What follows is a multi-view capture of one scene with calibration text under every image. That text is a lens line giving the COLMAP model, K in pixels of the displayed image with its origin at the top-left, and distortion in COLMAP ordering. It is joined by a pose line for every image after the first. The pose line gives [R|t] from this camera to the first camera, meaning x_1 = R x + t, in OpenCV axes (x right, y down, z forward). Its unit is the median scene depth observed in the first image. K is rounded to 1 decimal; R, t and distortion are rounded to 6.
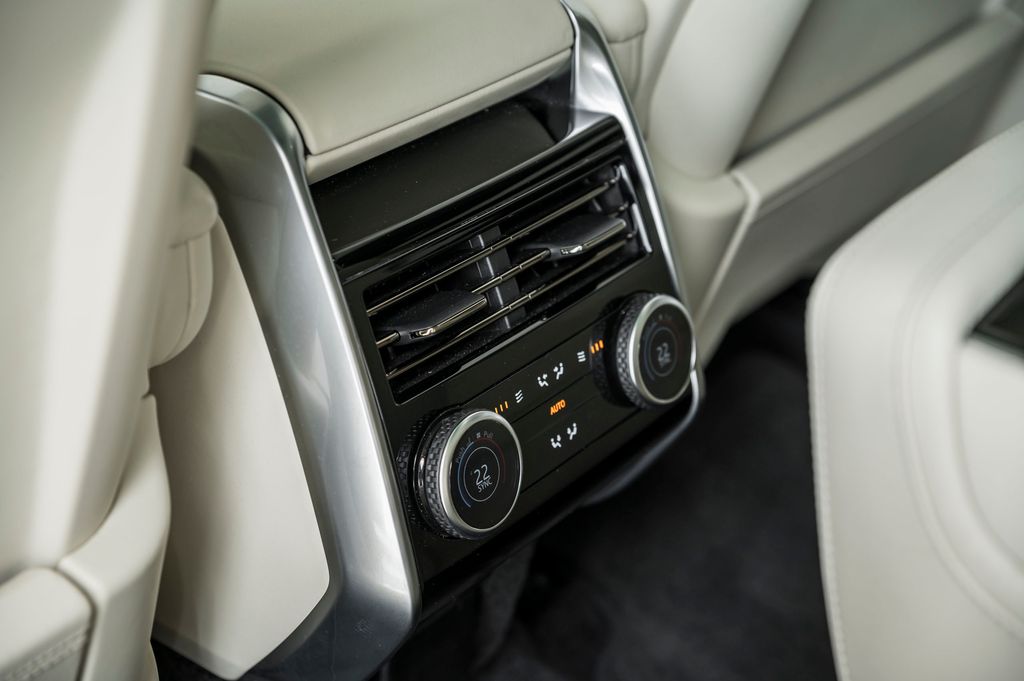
lens RADIAL K [[1865.9, 0, 512.0], [0, 1865.9, 340.5], [0, 0, 1]] dist [0.065877, 0.119967]
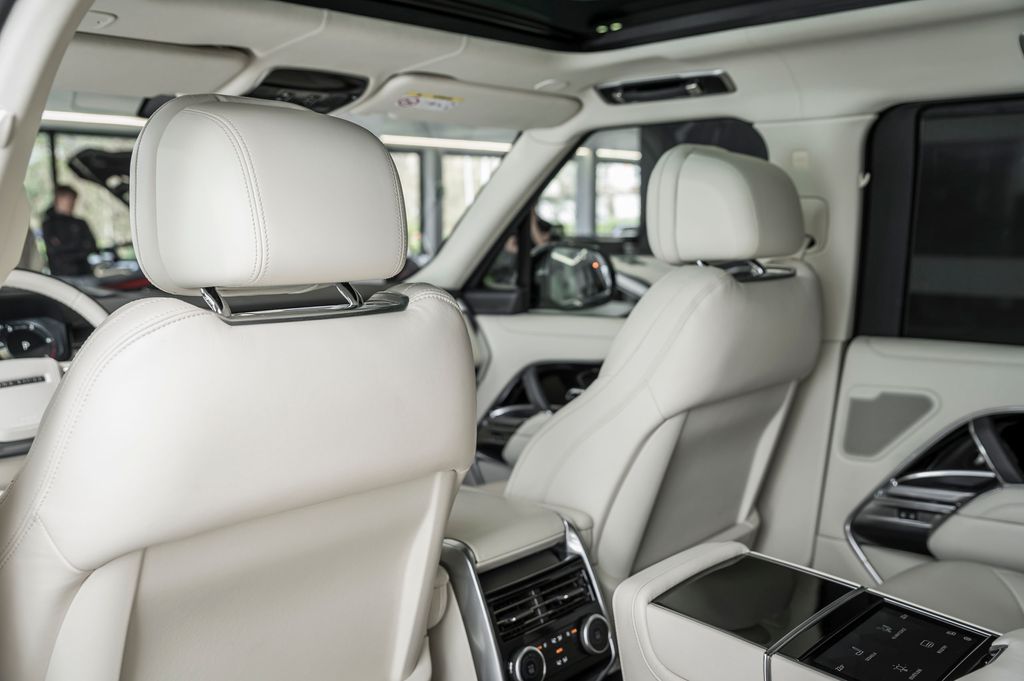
lens RADIAL K [[916.5, 0, 512.0], [0, 916.5, 368.0], [0, 0, 1]] dist [-0.050932, 0.000442]
pose [[0.995260, -0.025009, -0.093981, 0.098859], [-0.009198, 0.937829, -0.346975, 0.120883], [0.096815, 0.346194, 0.933154, -0.536039]]
